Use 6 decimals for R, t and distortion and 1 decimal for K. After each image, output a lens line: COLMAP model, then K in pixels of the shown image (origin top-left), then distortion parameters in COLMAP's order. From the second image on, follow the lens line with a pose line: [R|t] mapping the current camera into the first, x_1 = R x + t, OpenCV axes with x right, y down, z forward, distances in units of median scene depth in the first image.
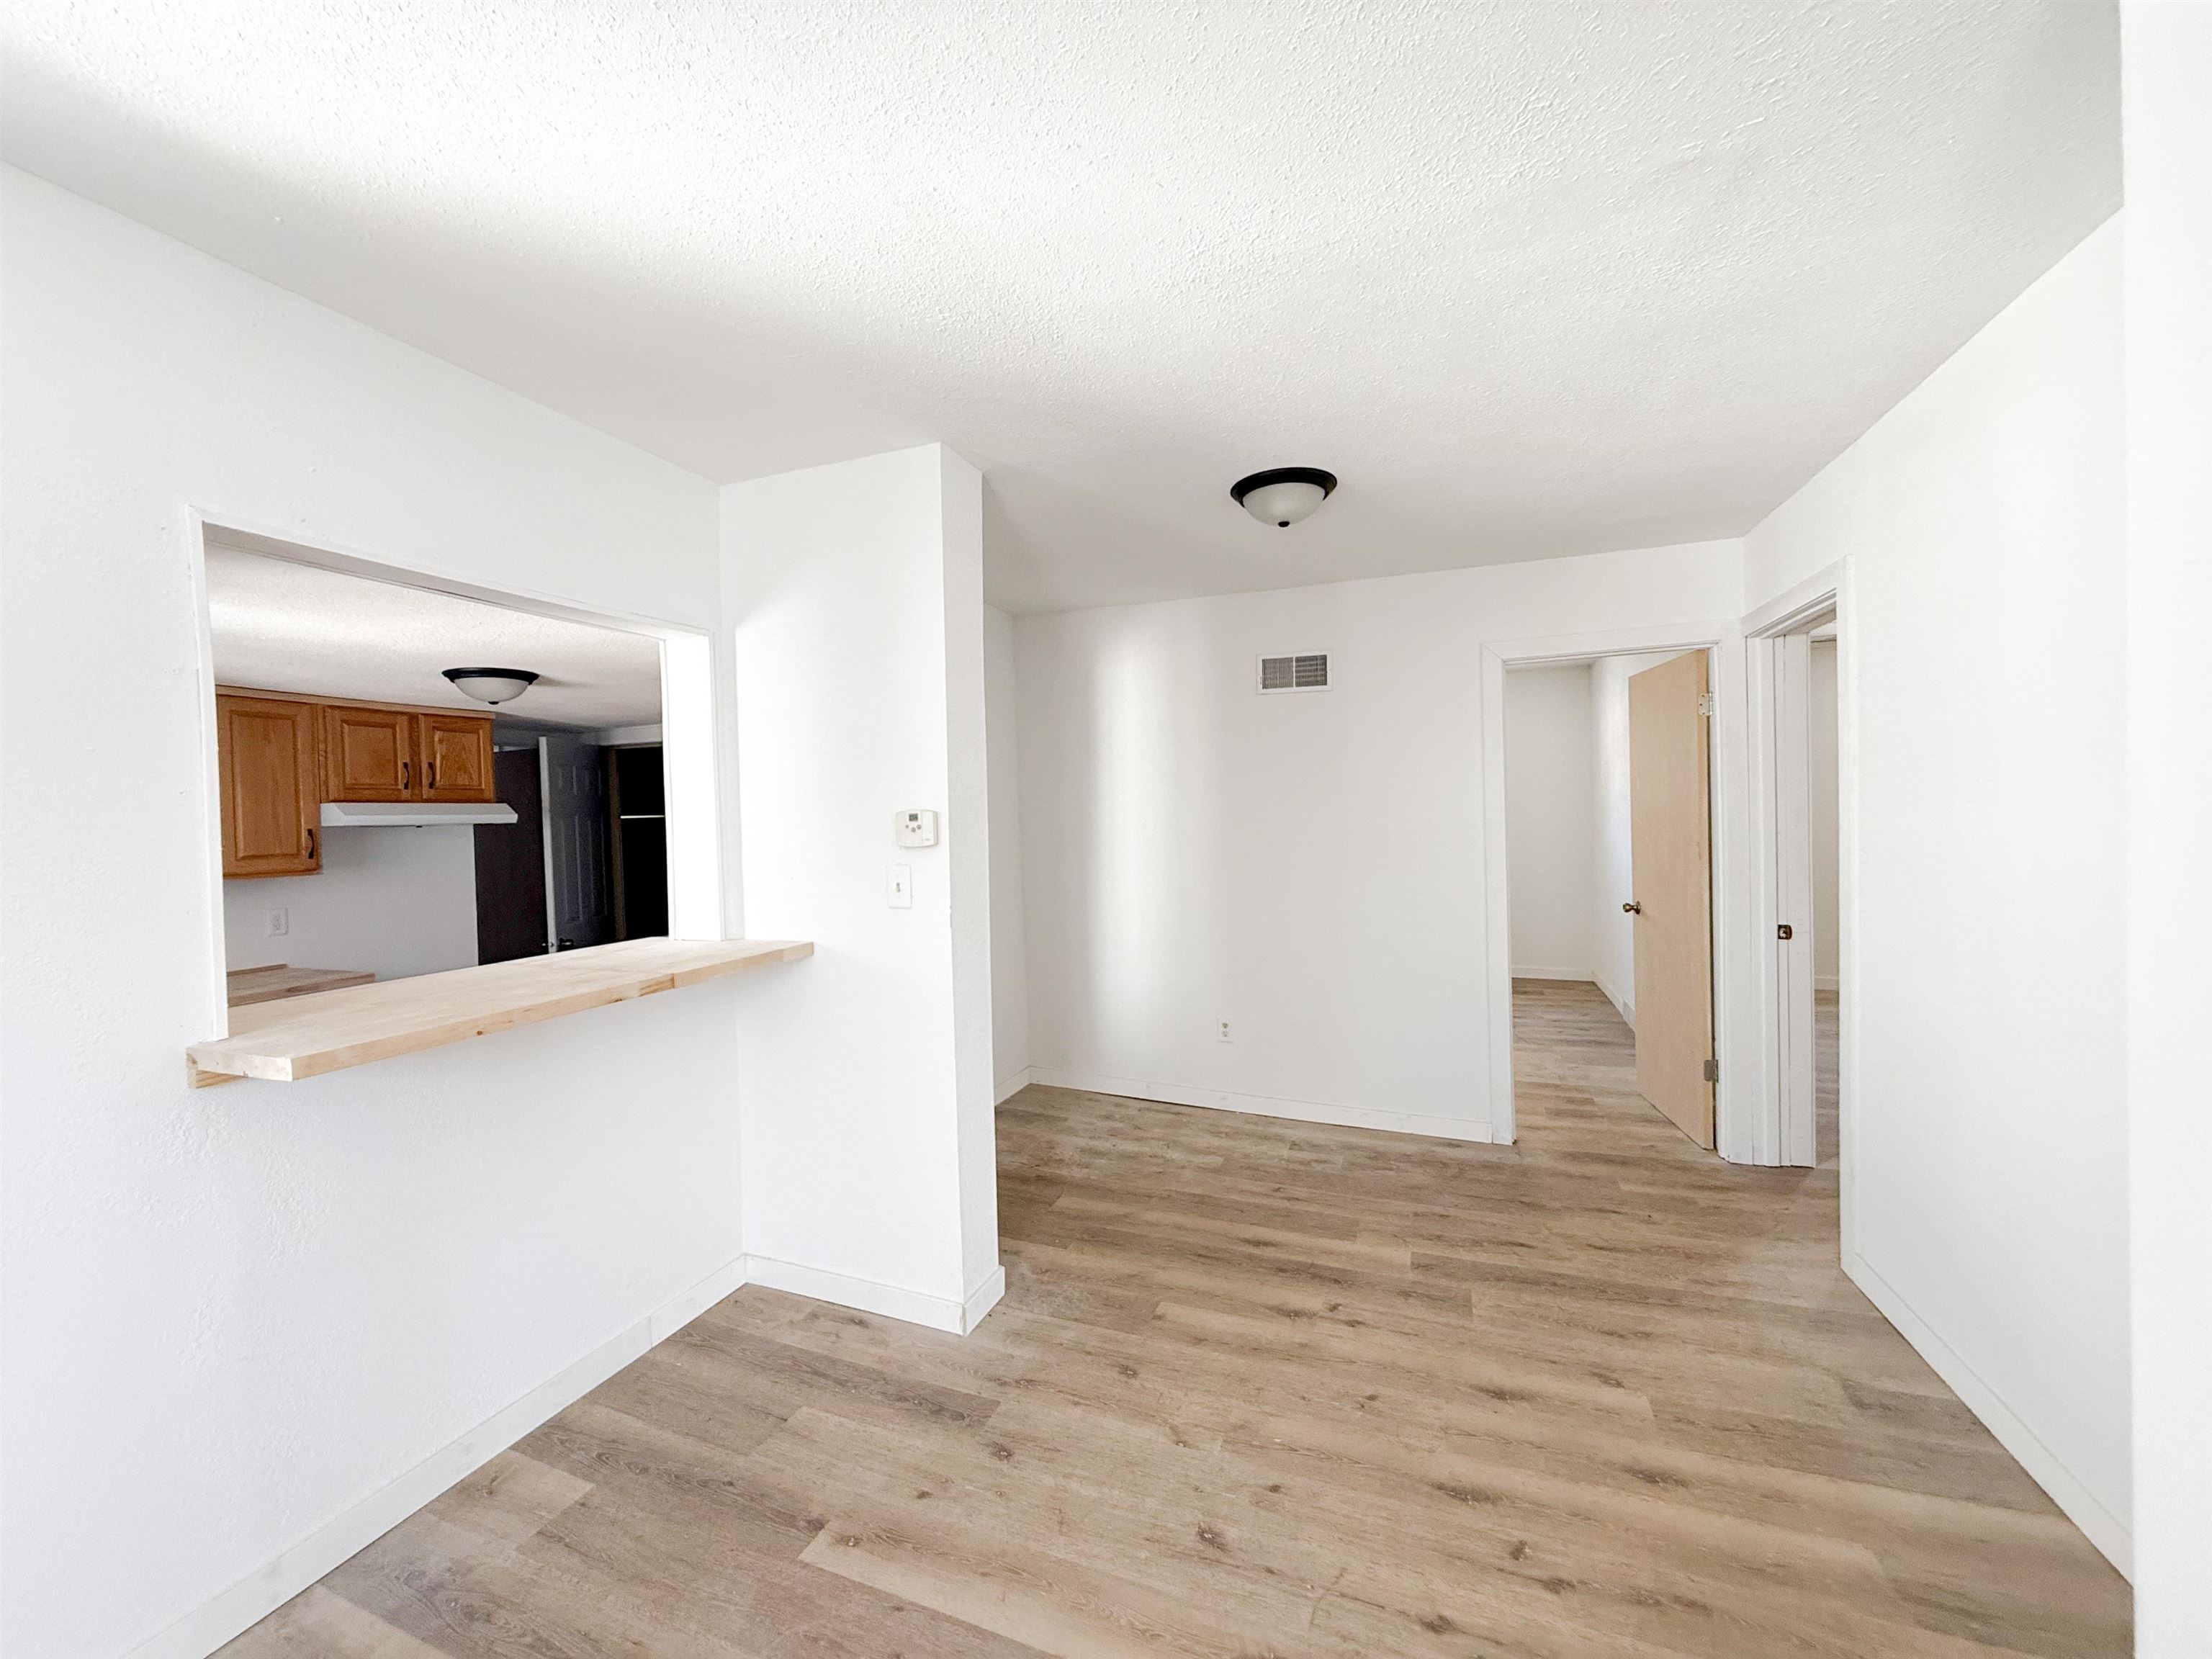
lens RADIAL K [[877.2, 0, 1098.0], [0, 877.2, 829.5], [0, 0, 1]] dist [0.001393, 0.000062]
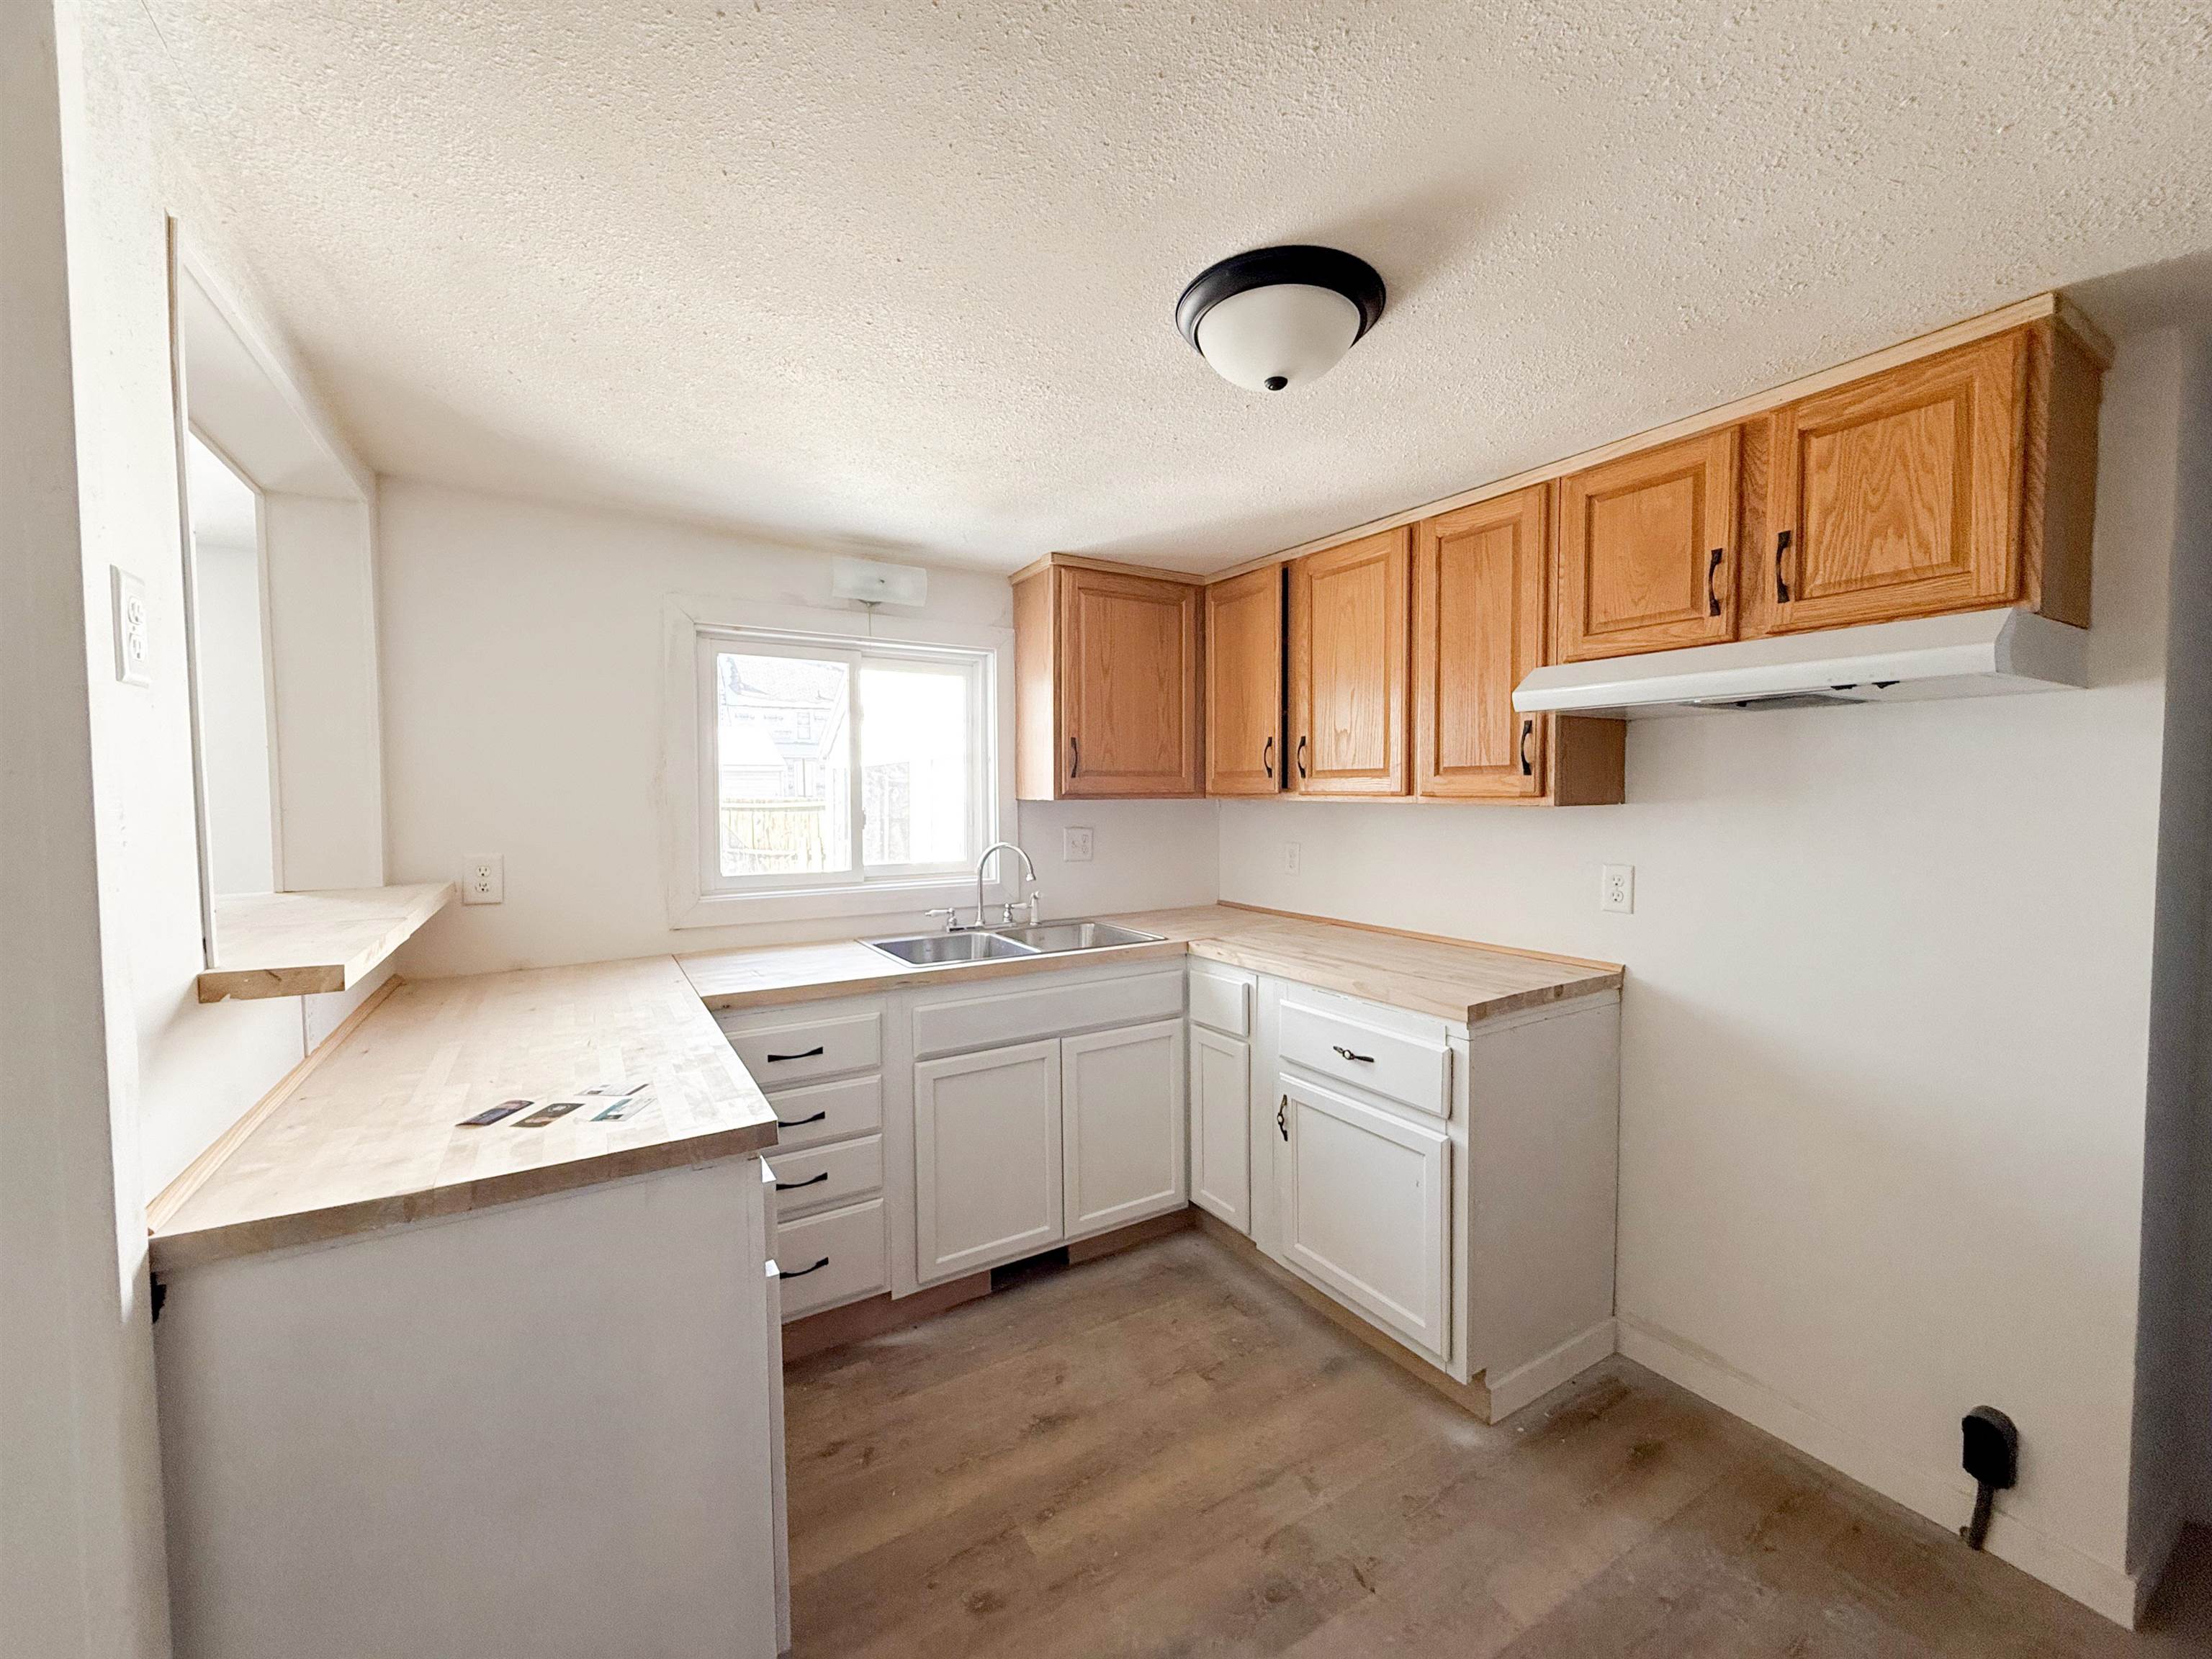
lens RADIAL K [[877.2, 0, 1098.0], [0, 877.2, 829.5], [0, 0, 1]] dist [0.001393, 0.000062]
pose [[-0.620072, 0.061518, -0.782129, -0.424573], [0.004812, 0.997200, 0.074619, 0.035176], [0.784530, 0.042506, -0.618632, 1.592129]]
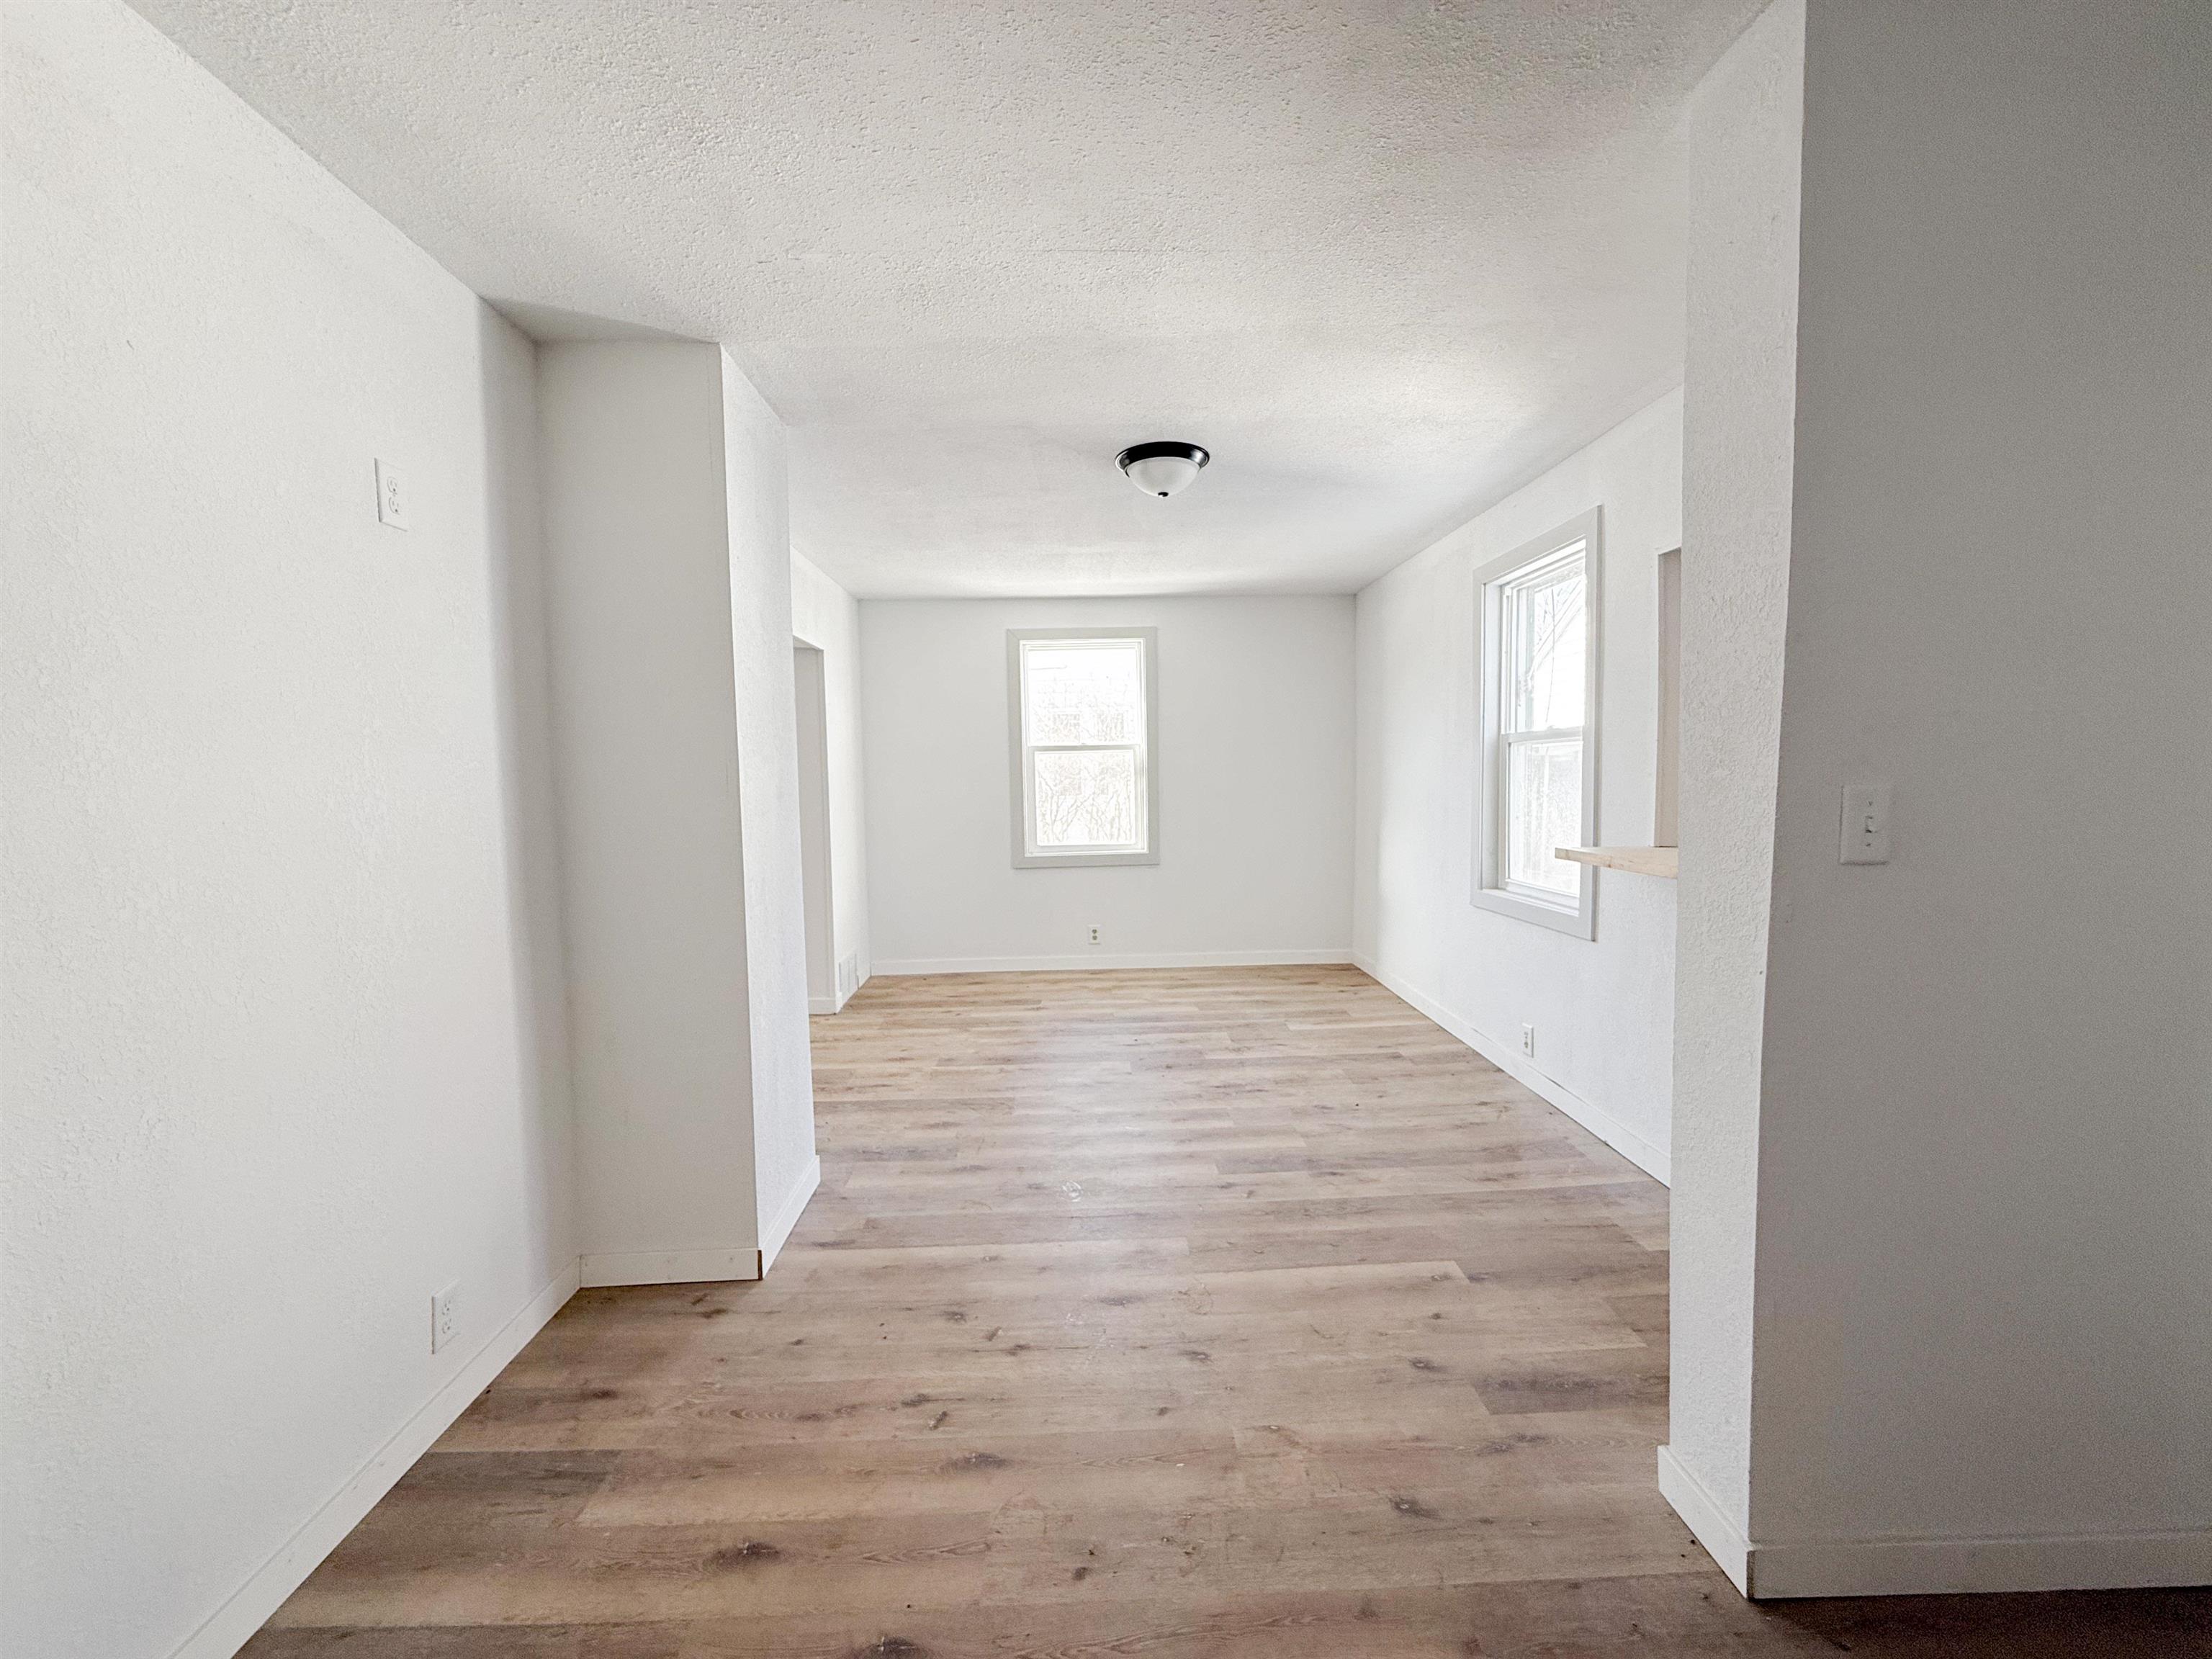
lens RADIAL K [[877.2, 0, 1098.0], [0, 877.2, 829.5], [0, 0, 1]] dist [0.001393, 0.000062]
pose [[-0.924467, 0.064414, -0.375780, 0.416917], [0.034170, 0.995656, 0.086608, 0.006021], [0.379727, 0.067226, -0.922653, 1.280433]]
